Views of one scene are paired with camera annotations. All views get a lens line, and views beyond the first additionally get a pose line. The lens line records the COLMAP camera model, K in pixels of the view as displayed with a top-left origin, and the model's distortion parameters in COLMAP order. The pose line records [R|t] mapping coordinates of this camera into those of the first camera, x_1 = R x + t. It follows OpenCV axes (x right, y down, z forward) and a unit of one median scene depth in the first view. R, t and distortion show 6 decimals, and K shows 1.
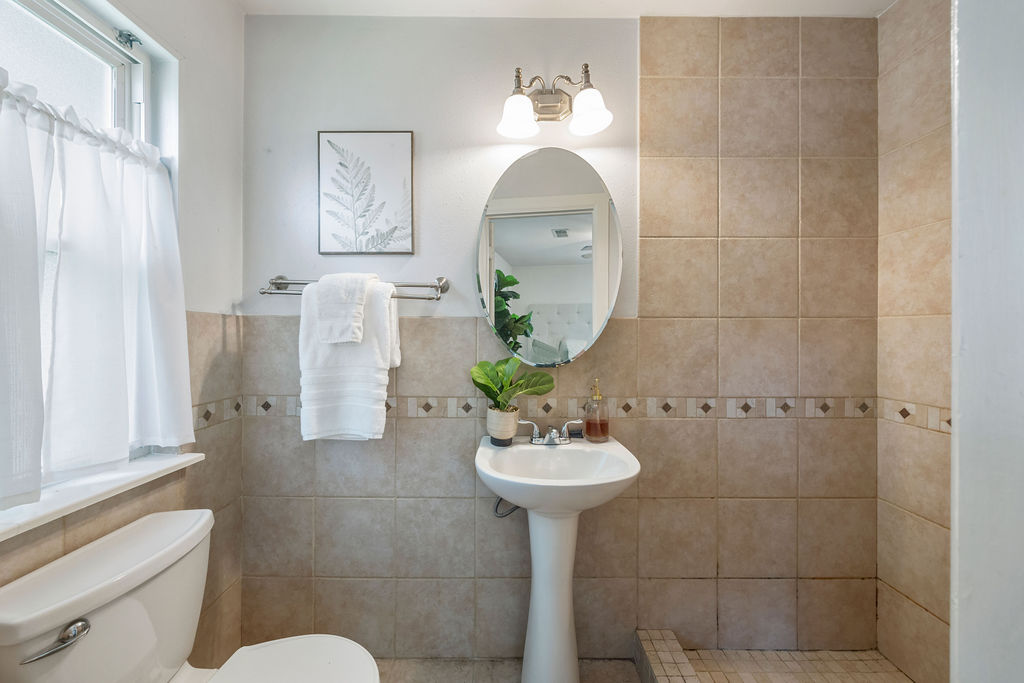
lens RADIAL K [[386.4, 0, 515.5], [0, 386.4, 335.3], [0, 0, 1]] dist [-0.000825, -0.000603]
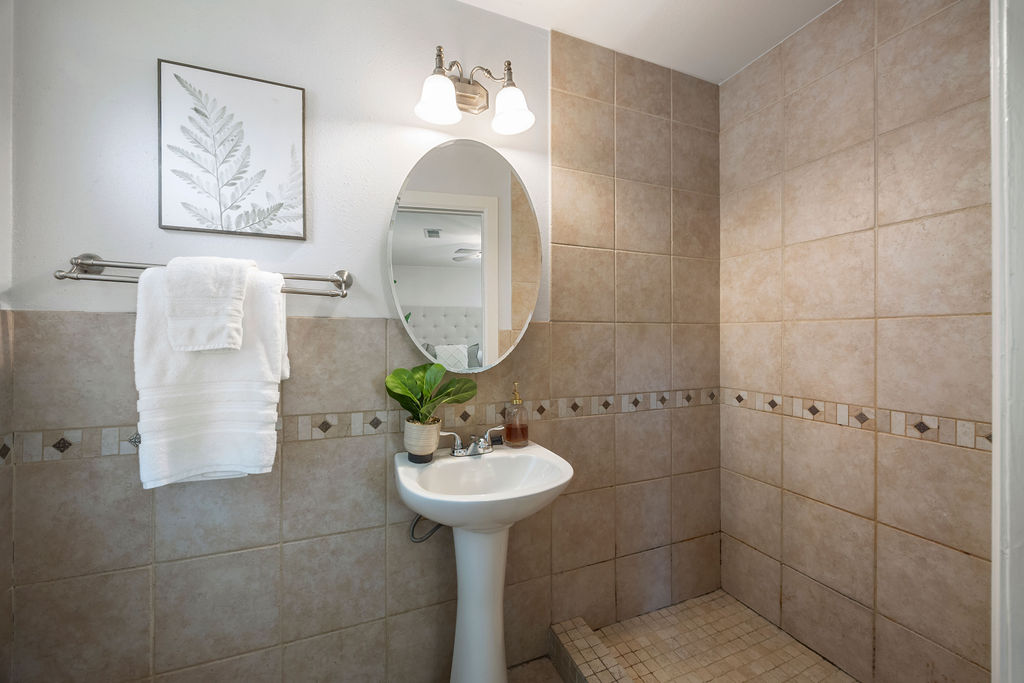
lens RADIAL K [[386.4, 0, 509.3], [0, 386.4, 338.7], [0, 0, 1]] dist [-0.000825, -0.000603]
pose [[0.929547, -0.003469, 0.368687, -0.166139], [0.003759, 0.999993, -0.000068, -0.000224], [-0.368685, 0.001449, 0.929553, 0.085186]]
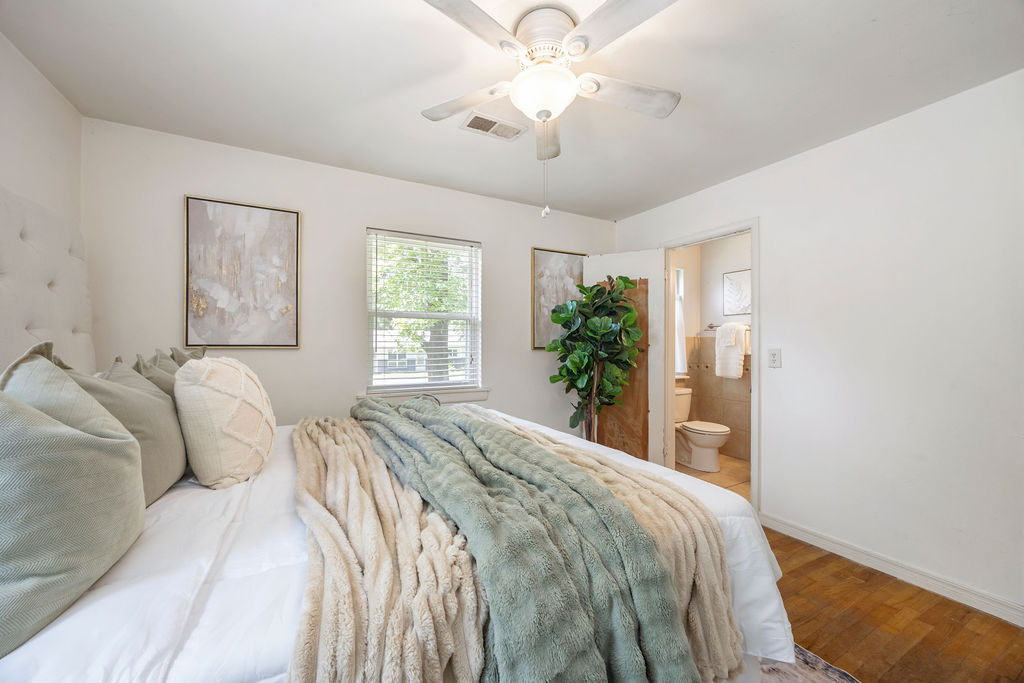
lens RADIAL K [[386.4, 0, 502.8], [0, 386.4, 344.5], [0, 0, 1]] dist [-0.000825, -0.000603]
pose [[0.448144, 0.000637, -0.893961, 1.340692], [-0.002237, 0.999997, -0.000409, 0.012348], [0.893959, 0.002183, 0.448144, -1.781965]]
